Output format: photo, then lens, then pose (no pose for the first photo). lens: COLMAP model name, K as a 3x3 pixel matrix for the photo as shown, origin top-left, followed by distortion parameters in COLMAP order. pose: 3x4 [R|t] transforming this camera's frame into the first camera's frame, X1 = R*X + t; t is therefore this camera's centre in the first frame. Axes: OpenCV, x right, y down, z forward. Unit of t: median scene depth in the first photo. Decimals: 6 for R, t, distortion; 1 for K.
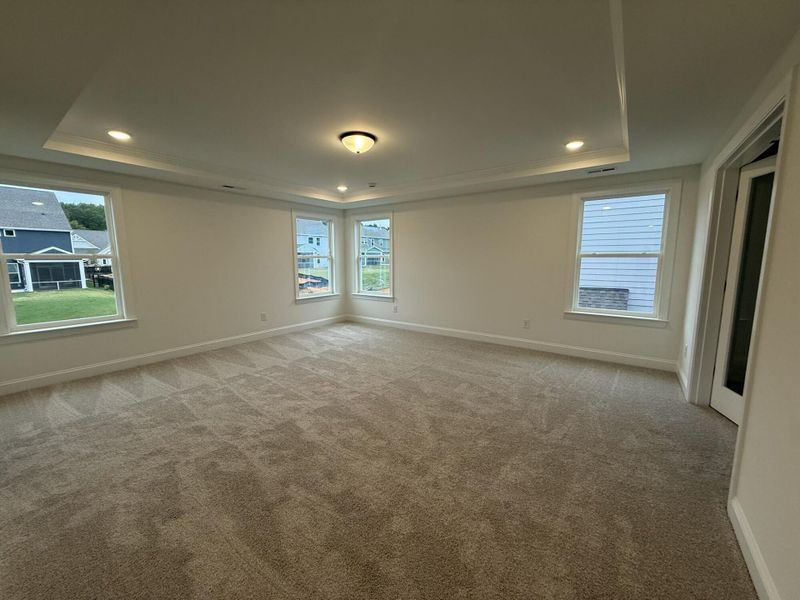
lens RADIAL K [[318.7, 0, 398.3], [0, 318.7, 299.7], [0, 0, 1]] dist [-0.000782, 0.000045]
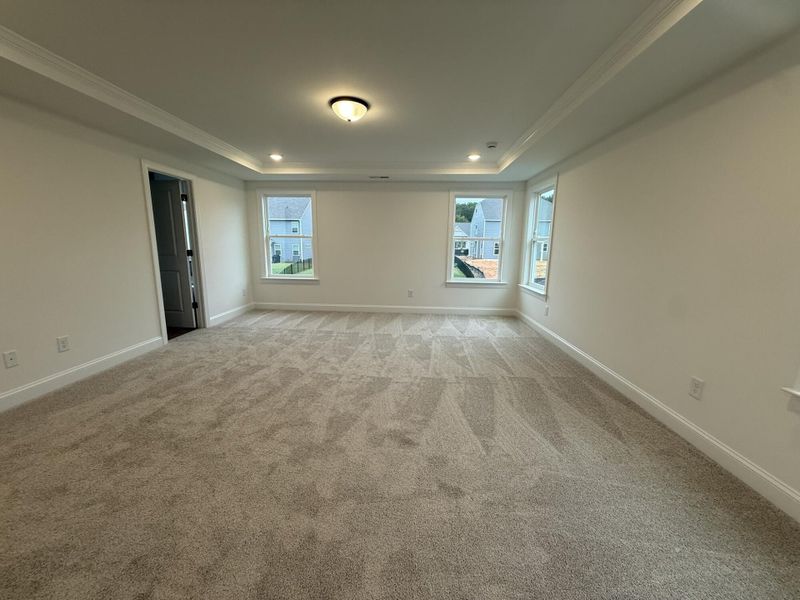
lens RADIAL K [[318.7, 0, 398.3], [0, 318.7, 299.7], [0, 0, 1]] dist [-0.000782, 0.000045]
pose [[0.546424, 0.156927, -0.822676, 0.599803], [-0.125377, 0.986547, 0.104910, -0.045705], [0.828071, 0.045820, 0.558748, 0.468622]]
